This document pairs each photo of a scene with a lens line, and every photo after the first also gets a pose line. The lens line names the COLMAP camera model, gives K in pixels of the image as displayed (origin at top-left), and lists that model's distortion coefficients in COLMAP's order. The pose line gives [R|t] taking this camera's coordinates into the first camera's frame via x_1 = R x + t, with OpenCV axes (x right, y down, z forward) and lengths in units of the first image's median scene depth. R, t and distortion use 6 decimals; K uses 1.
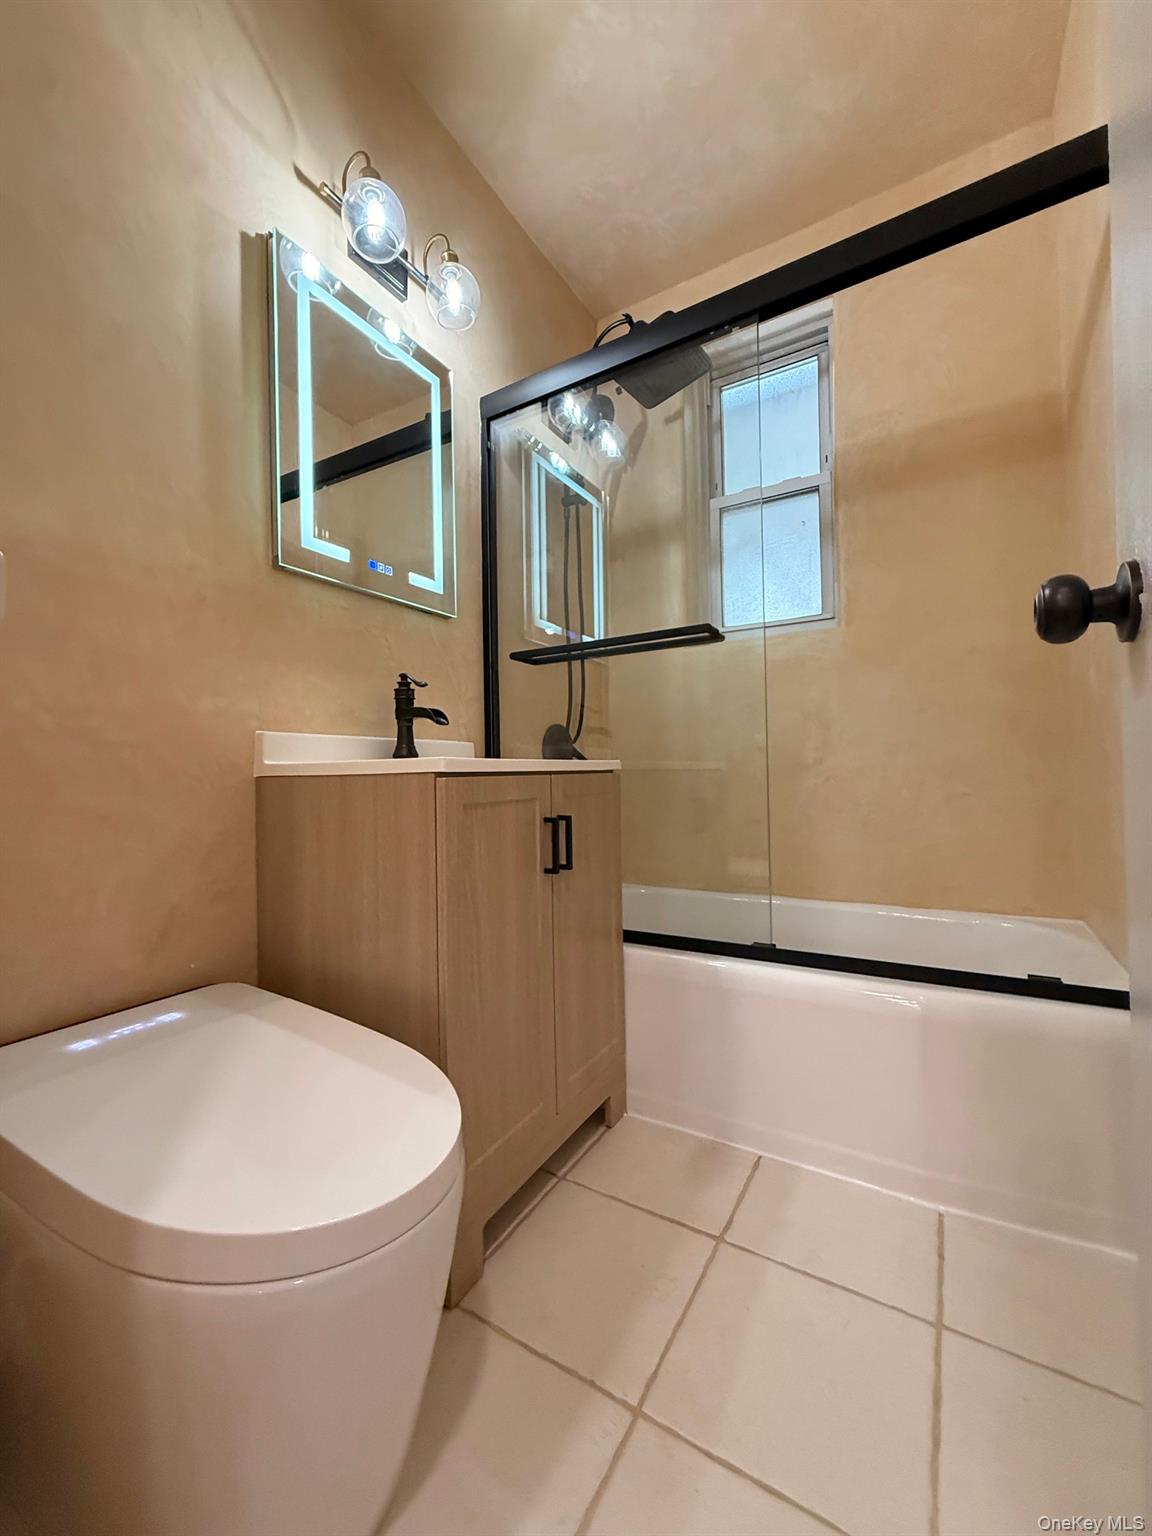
lens RADIAL K [[609.2, 0, 578.7], [0, 609.2, 766.2], [0, 0, 1]] dist [-0.000139, -0.000211]
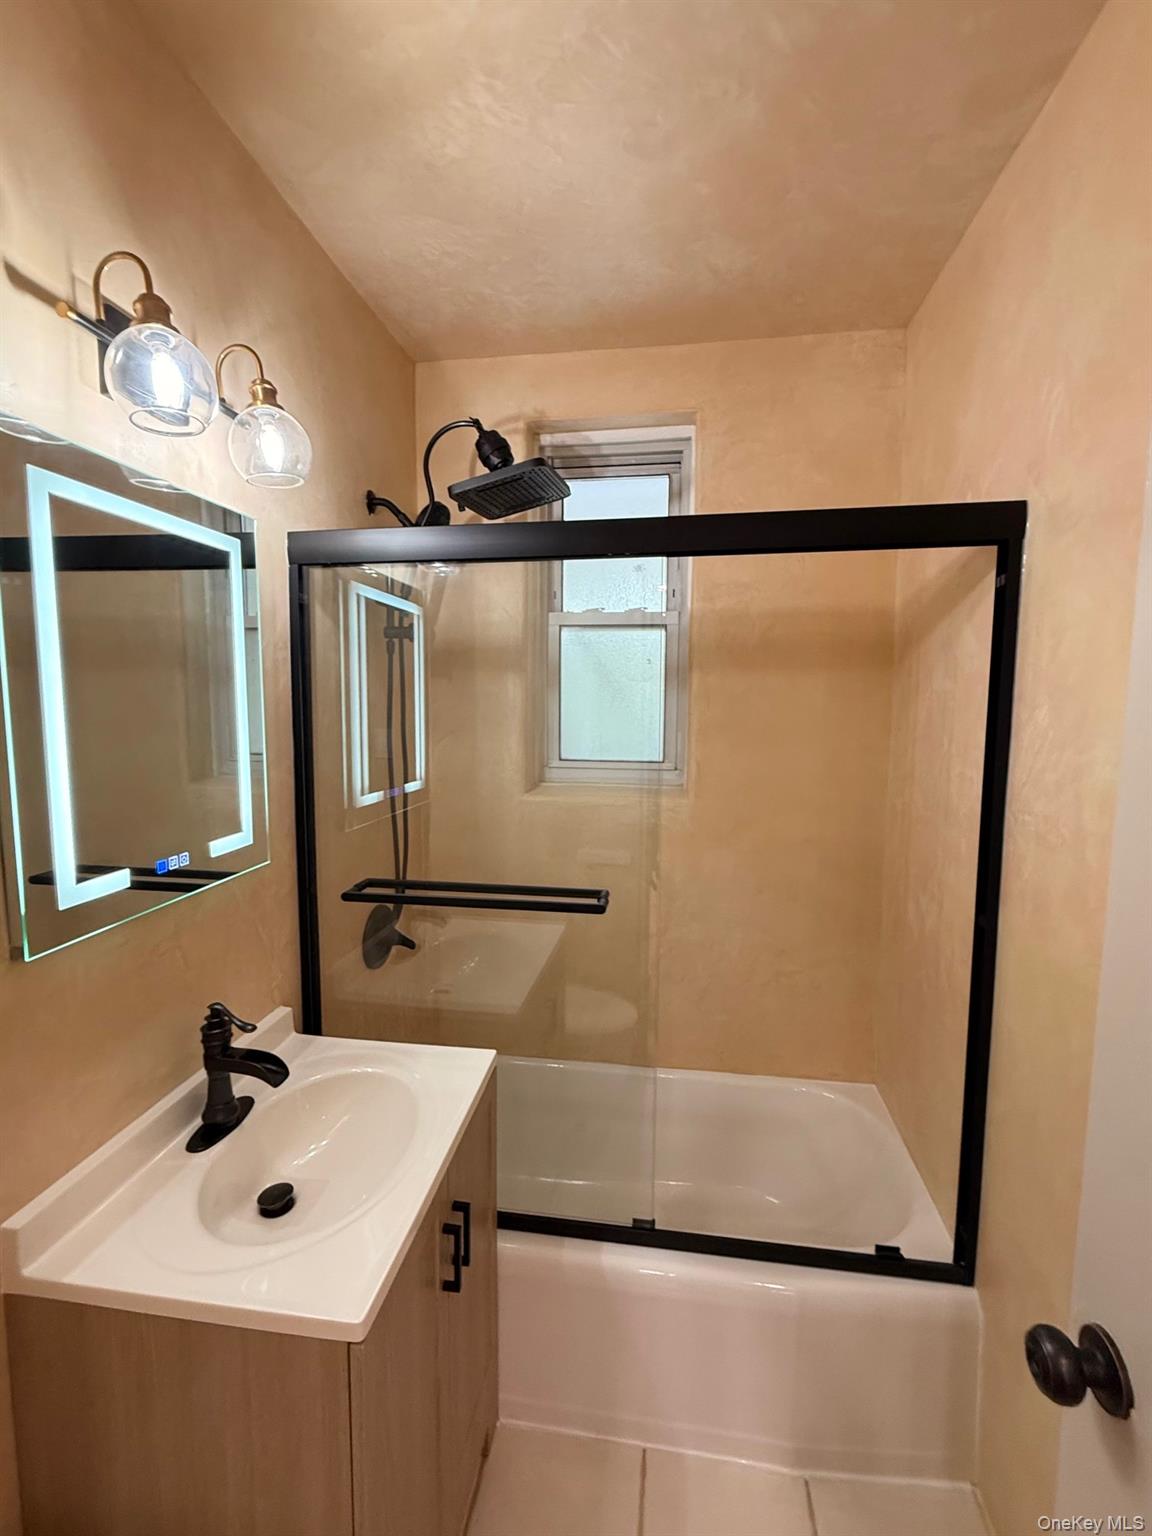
lens RADIAL K [[667.8, 0, 576.3], [0, 667.8, 768.3], [0, 0, 1]] dist [0.000476, 0.000720]
pose [[0.927381, -0.011430, 0.373944, -0.147118], [-0.027258, 0.994812, 0.098007, -0.422043], [-0.373124, -0.101083, 0.922258, 0.108725]]
